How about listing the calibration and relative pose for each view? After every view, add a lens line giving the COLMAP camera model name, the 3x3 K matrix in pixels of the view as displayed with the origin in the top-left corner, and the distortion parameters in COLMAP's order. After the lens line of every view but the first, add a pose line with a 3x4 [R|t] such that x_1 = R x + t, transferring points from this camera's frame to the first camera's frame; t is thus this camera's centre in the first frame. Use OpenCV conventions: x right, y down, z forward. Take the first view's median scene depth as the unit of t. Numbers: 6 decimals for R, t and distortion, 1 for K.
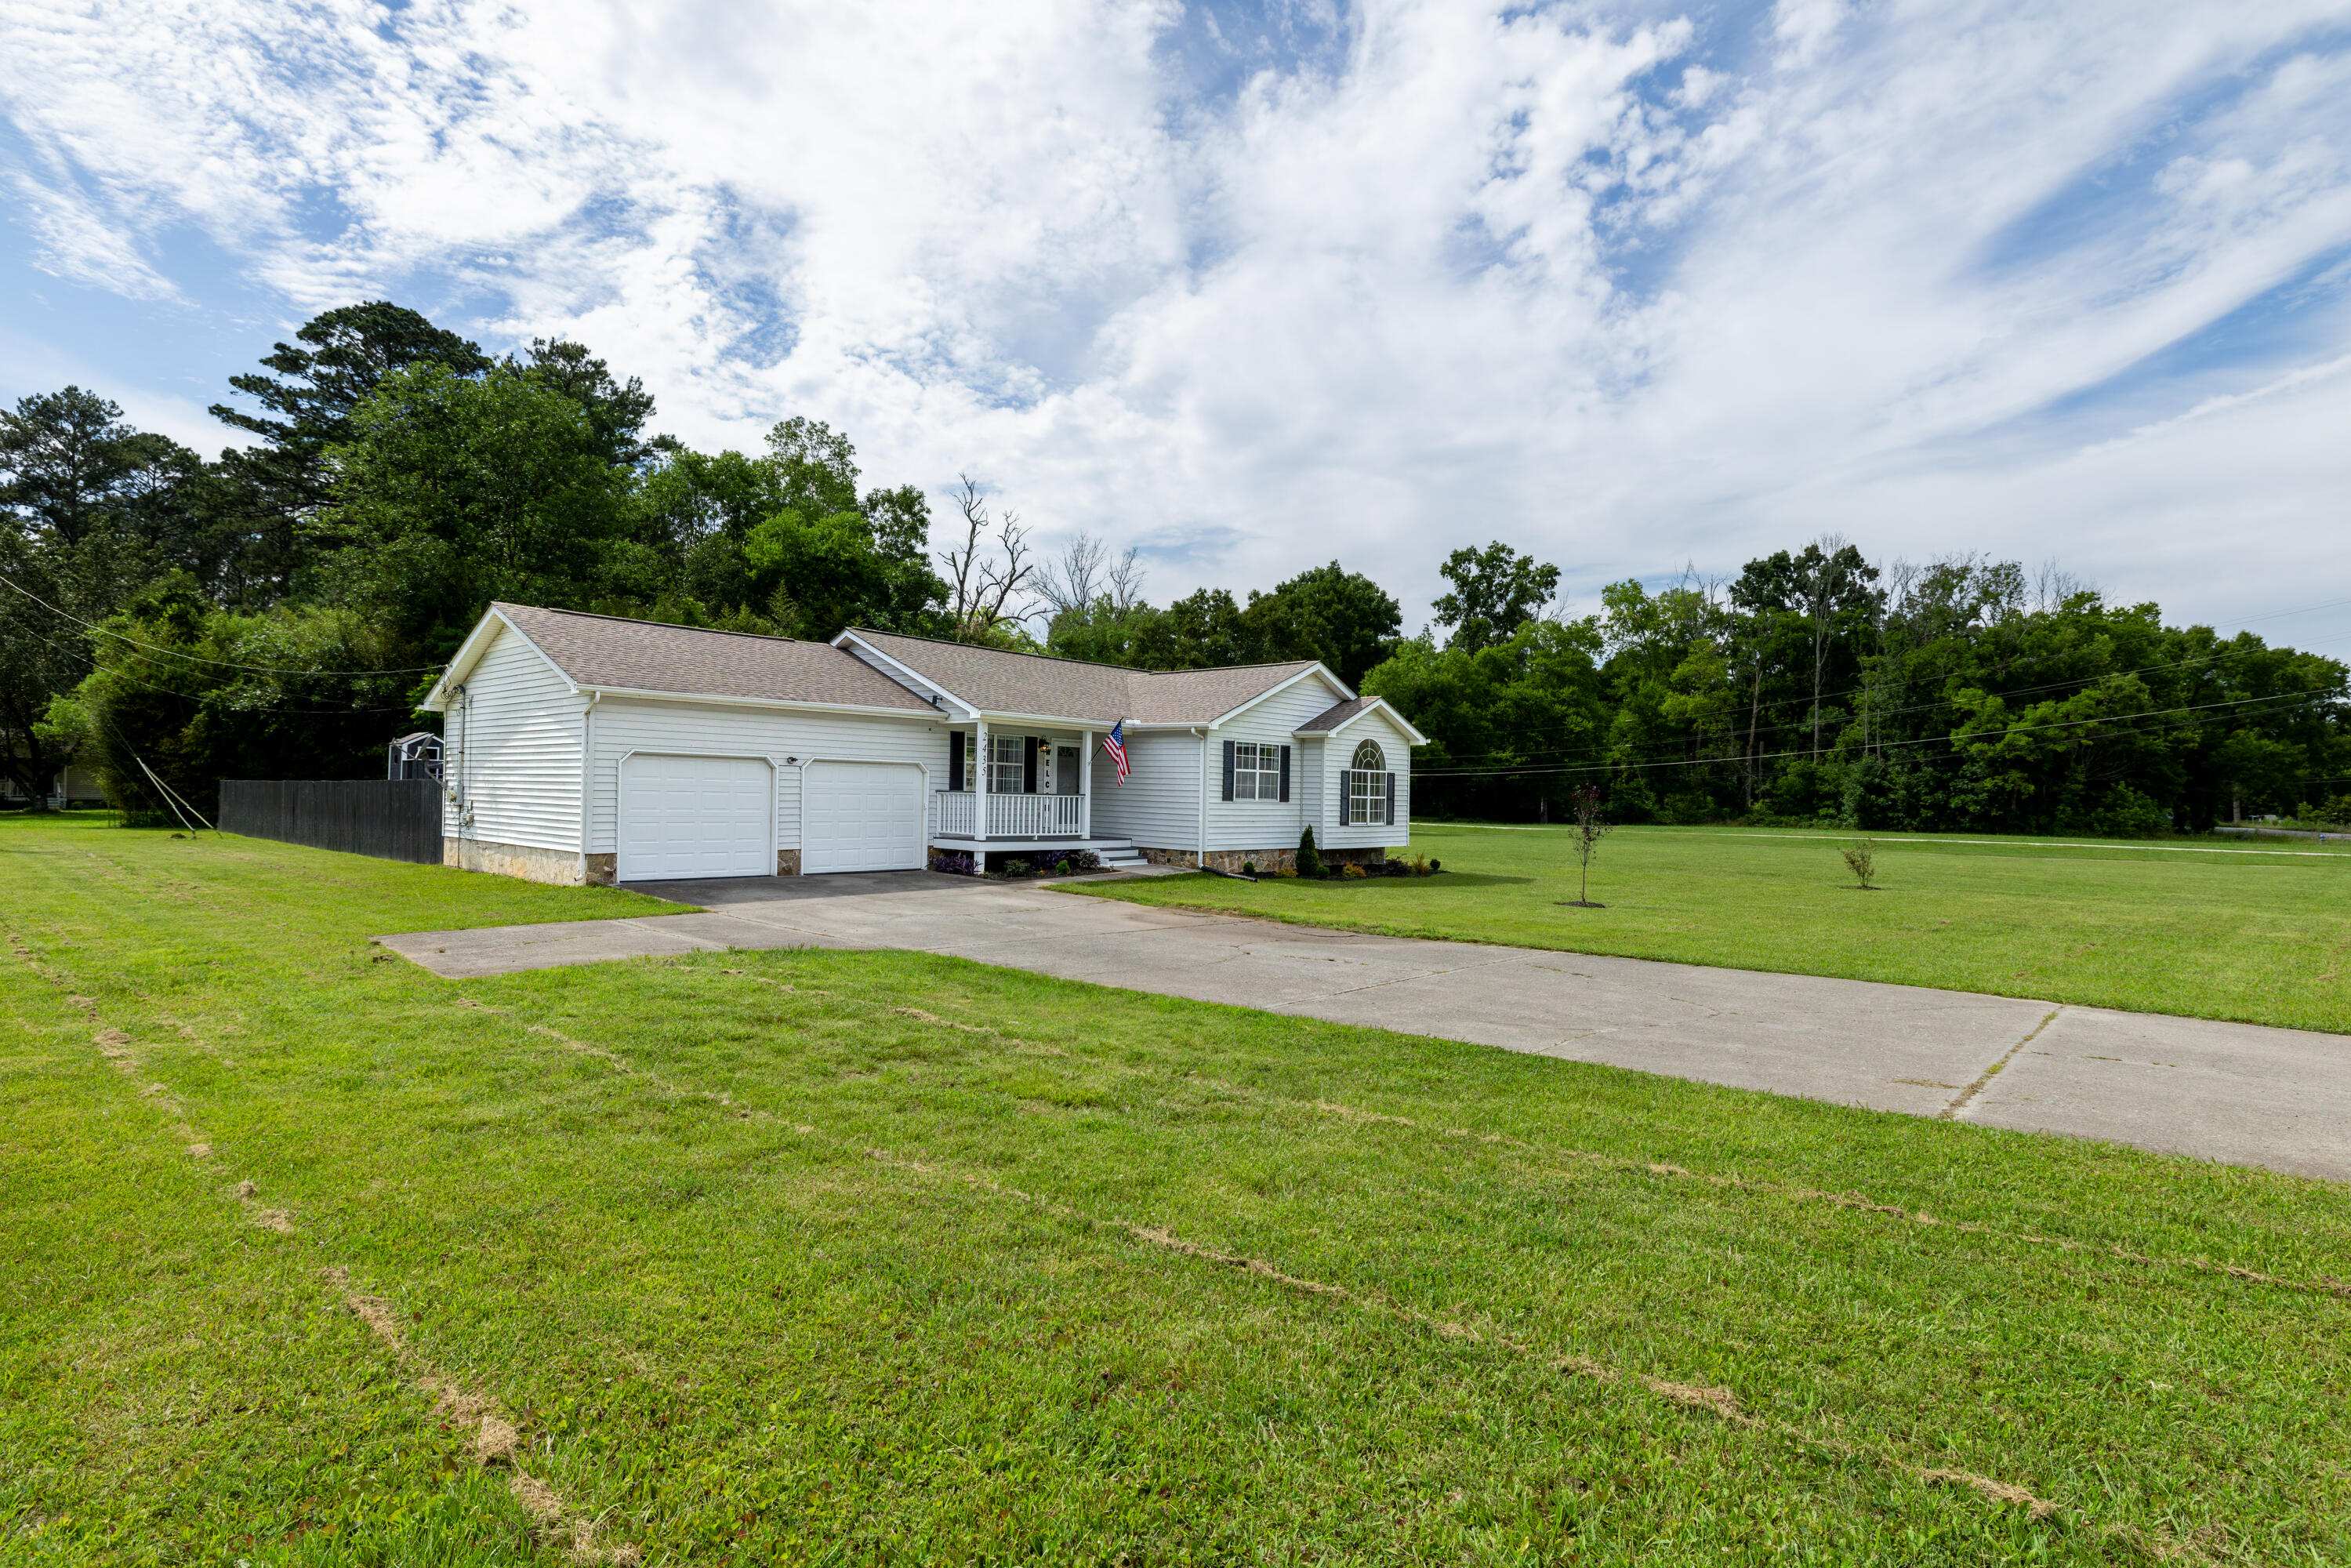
lens RADIAL K [[1147.9, 0, 1232.9], [0, 1147.9, 862.8], [0, 0, 1]] dist [-0.021114, 0.000202]
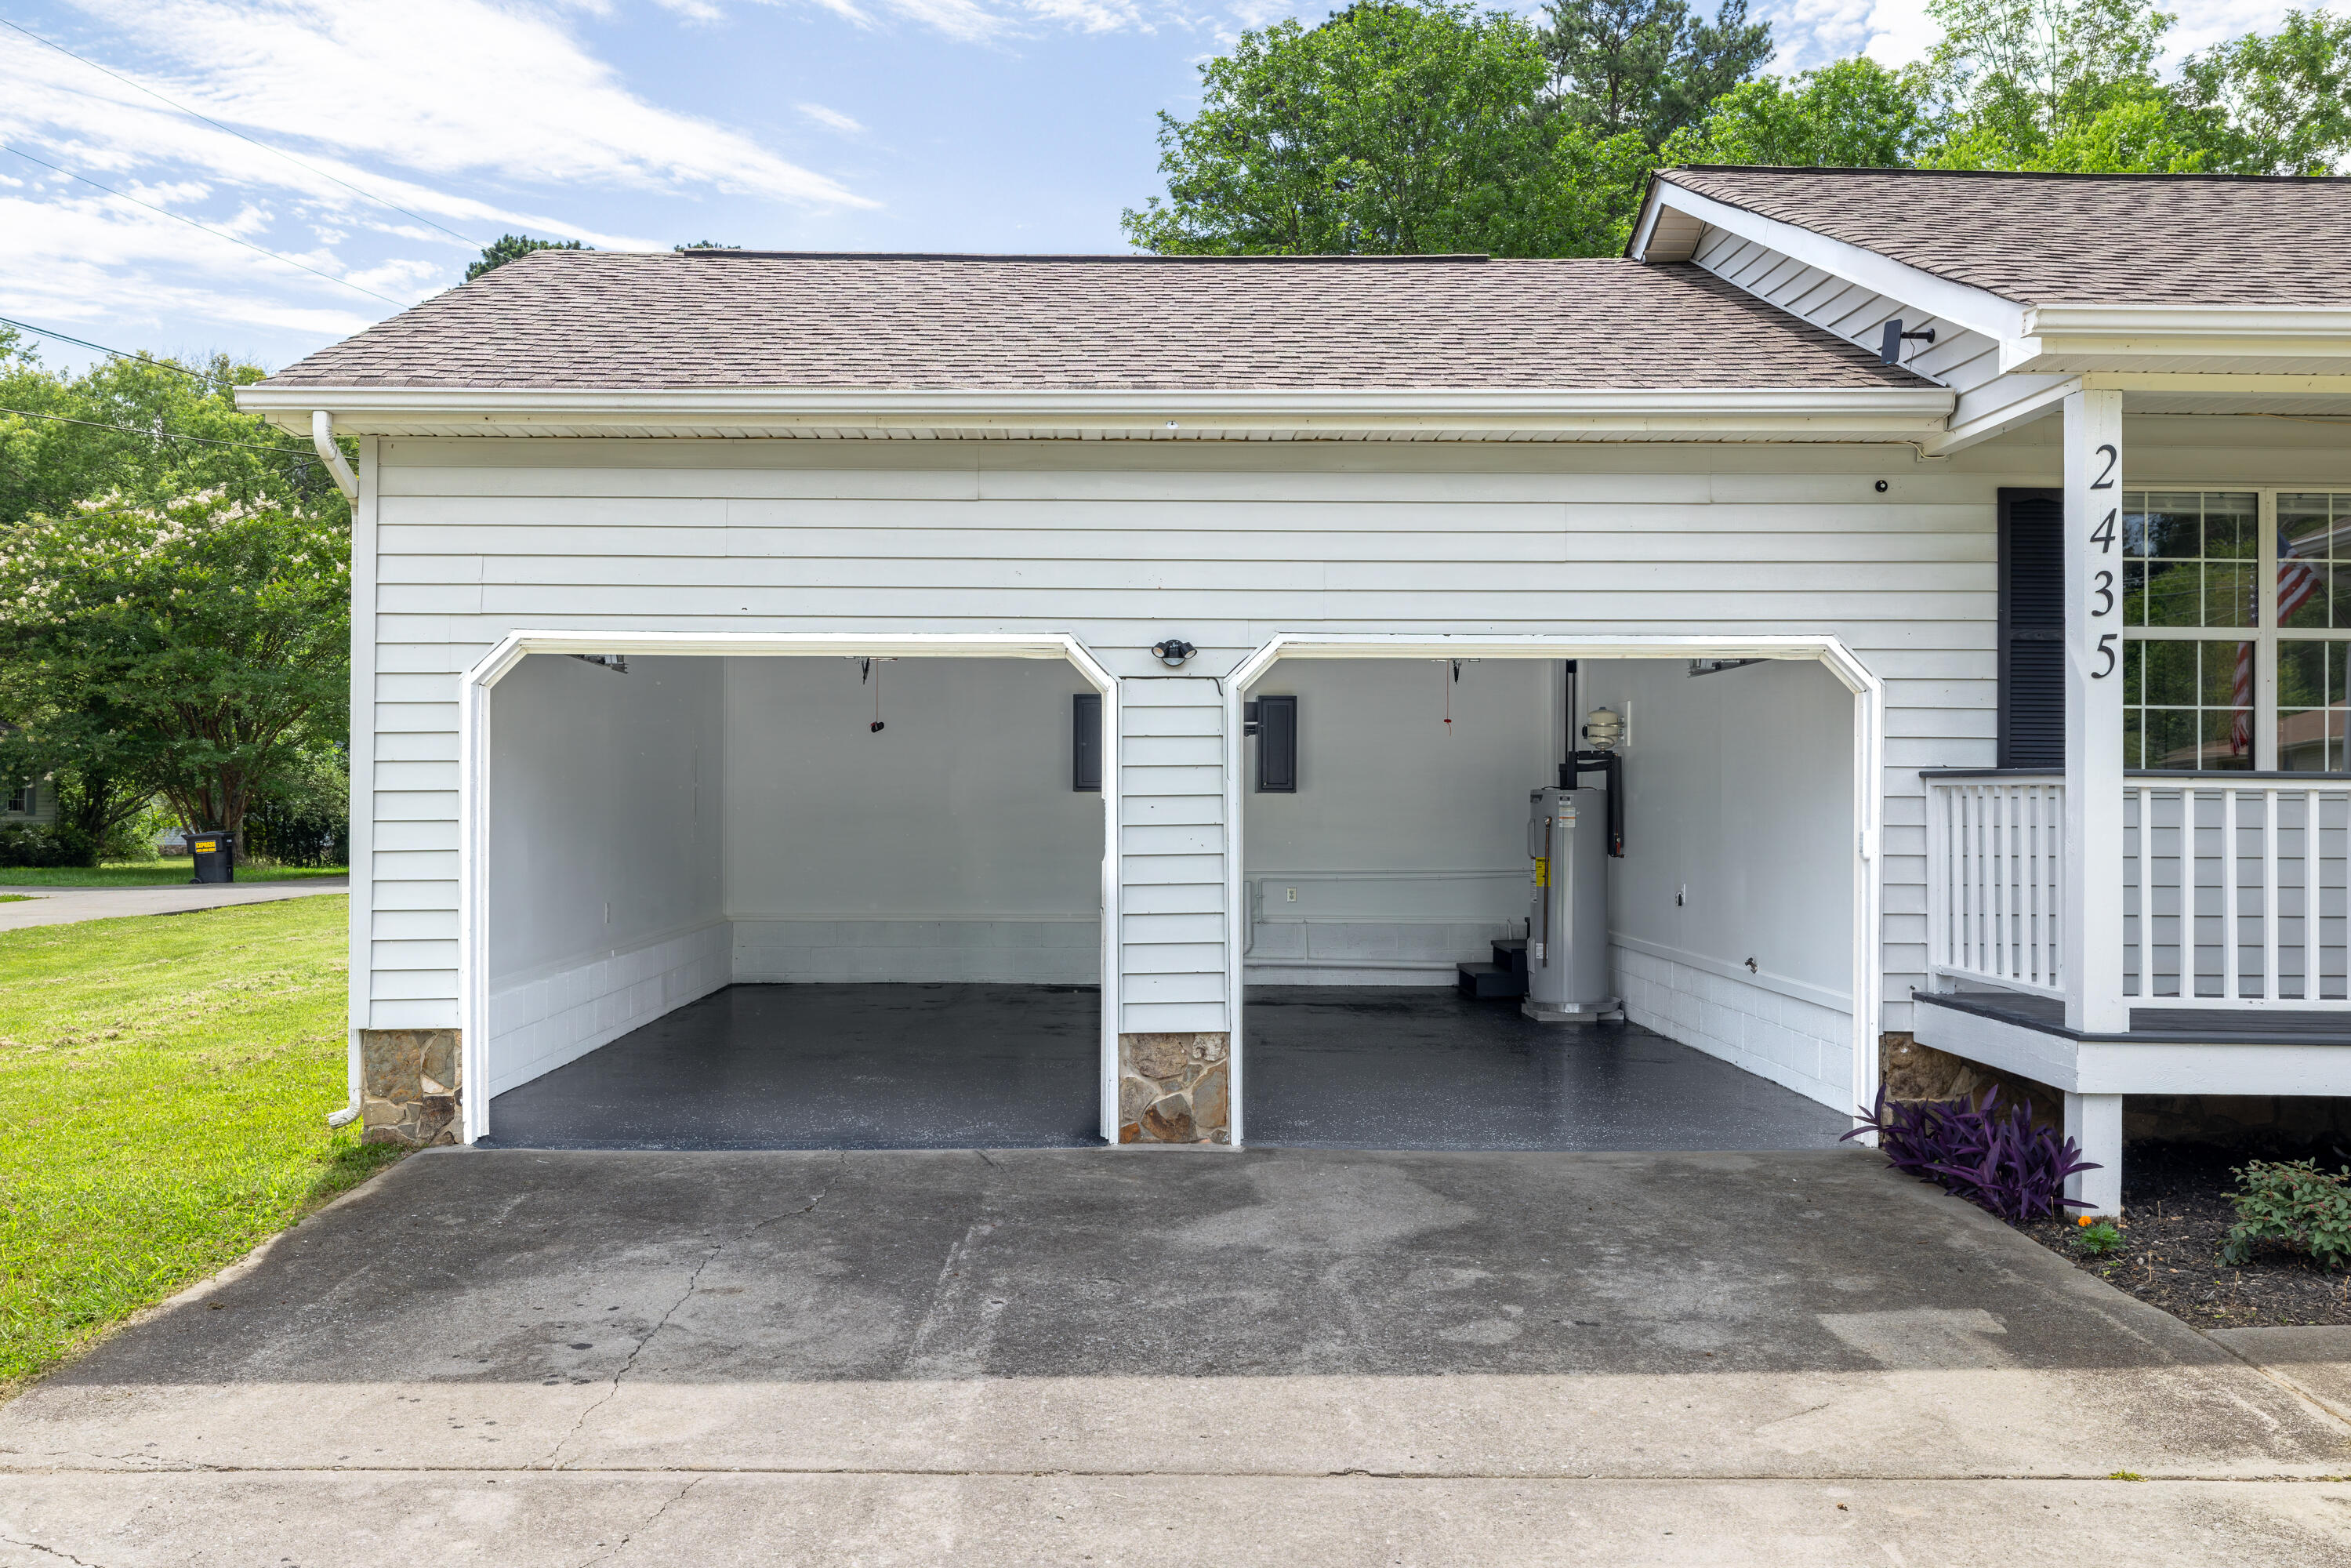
lens RADIAL K [[1945.7, 0, 1138.5], [0, 1945.7, 782.3], [0, 0, 1]] dist [-0.002725, -0.000062]
pose [[0.645679, -0.018399, -0.763387, -0.064357], [-0.031420, 0.998223, -0.050634, -0.031877], [0.762962, 0.056679, 0.643953, 0.551424]]
